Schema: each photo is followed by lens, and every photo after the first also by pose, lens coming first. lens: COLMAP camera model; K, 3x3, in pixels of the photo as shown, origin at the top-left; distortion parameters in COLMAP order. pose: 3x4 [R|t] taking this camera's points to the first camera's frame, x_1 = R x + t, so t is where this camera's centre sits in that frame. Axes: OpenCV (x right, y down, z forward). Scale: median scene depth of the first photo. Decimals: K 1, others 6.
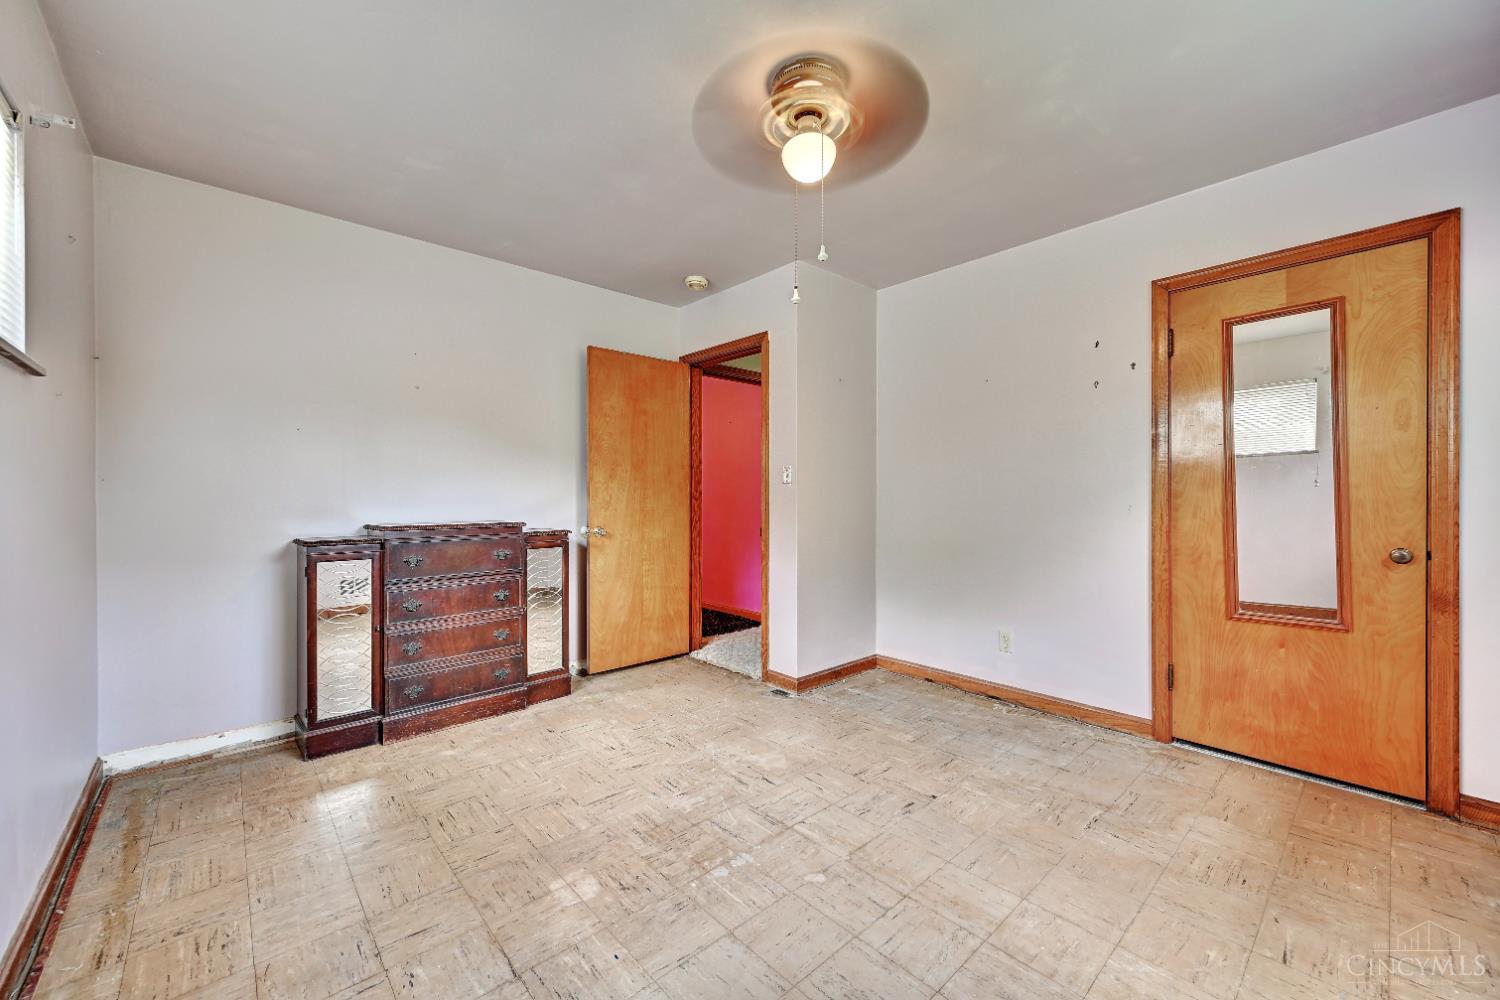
lens RADIAL K [[589.0, 0, 750.0], [0, 589.0, 500.0], [0, 0, 1]] dist [-0.001264, -0.000020]
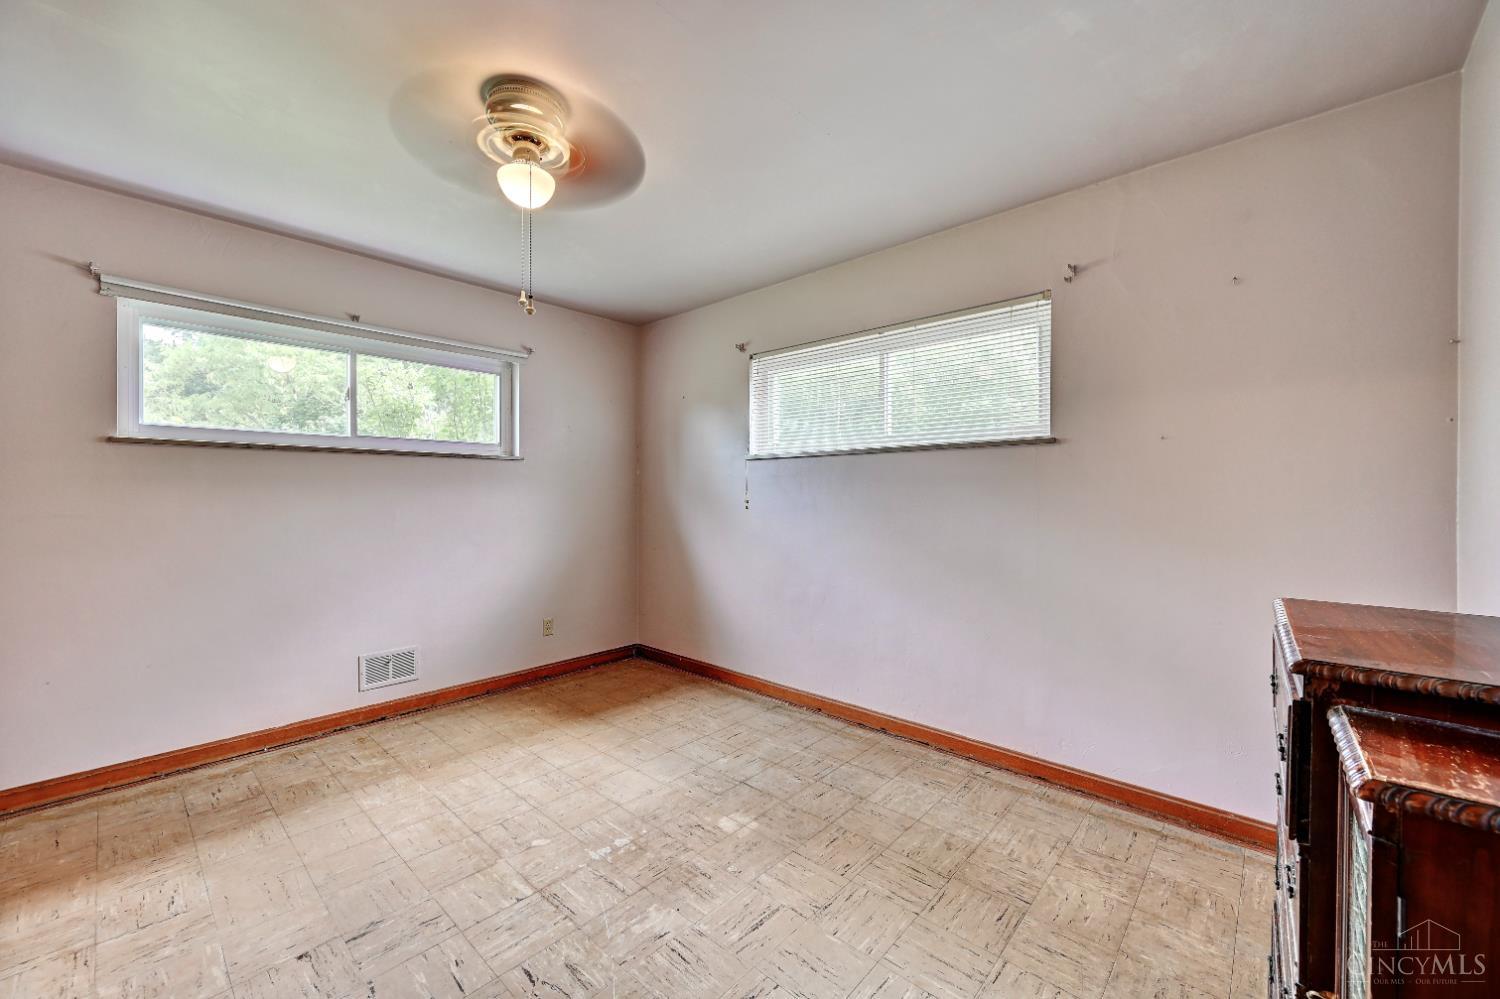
lens RADIAL K [[589.0, 0, 750.0], [0, 589.0, 499.5], [0, 0, 1]] dist [-0.001264, -0.000020]
pose [[-0.995549, 0.000460, -0.094239, -0.183505], [-0.000729, 0.999921, 0.012587, -0.061391], [0.094237, 0.012599, -0.995470, 2.051669]]
